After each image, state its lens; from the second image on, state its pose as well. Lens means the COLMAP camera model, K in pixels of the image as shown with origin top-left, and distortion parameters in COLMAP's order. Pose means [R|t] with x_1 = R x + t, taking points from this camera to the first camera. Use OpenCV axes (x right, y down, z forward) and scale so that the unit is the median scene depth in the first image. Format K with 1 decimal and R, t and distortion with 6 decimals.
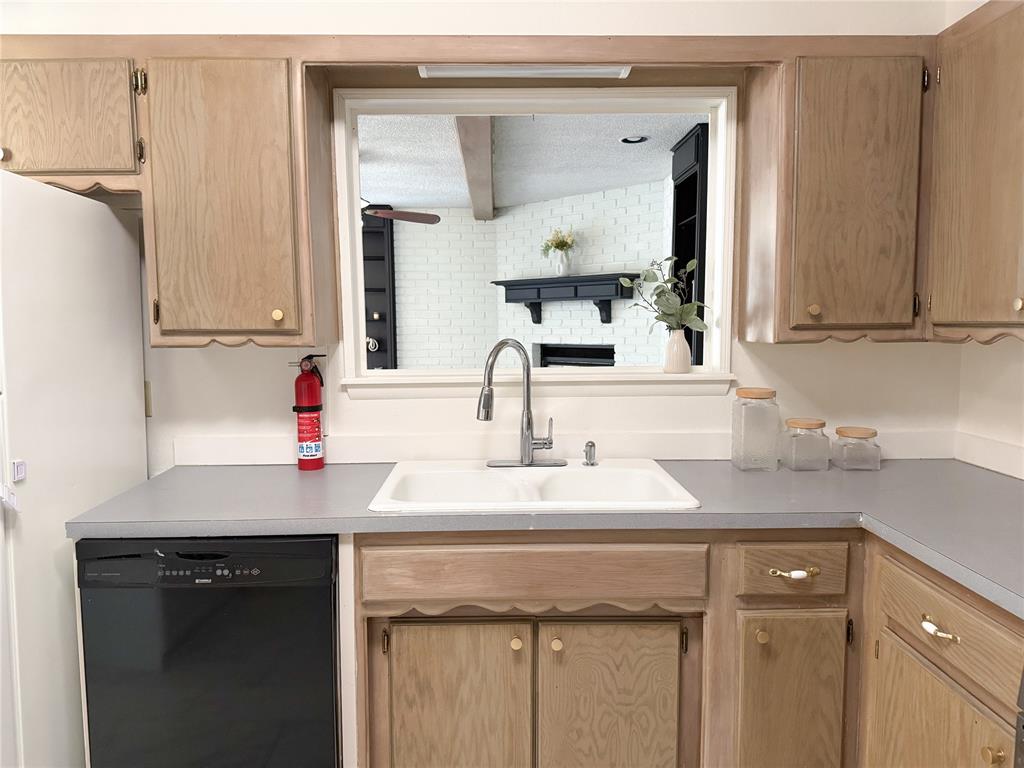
lens RADIAL K [[715.8, 0, 512.9], [0, 715.8, 387.1], [0, 0, 1]] dist [0.090981, -0.102089]
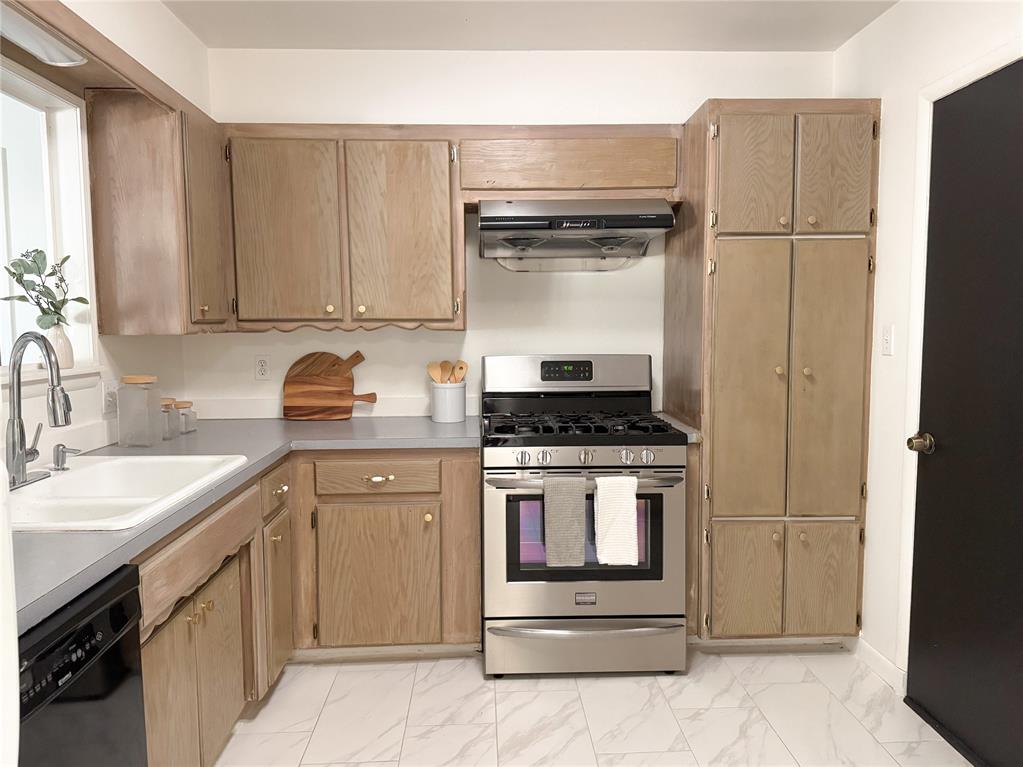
lens RADIAL K [[715.1, 0, 510.0], [0, 715.1, 380.5], [0, 0, 1]] dist [0.090981, -0.102089]
pose [[-0.008824, -0.077371, 0.996963, -0.289051], [0.093744, 0.992547, 0.077858, -0.008723], [-0.995557, 0.094146, -0.001505, 0.146531]]
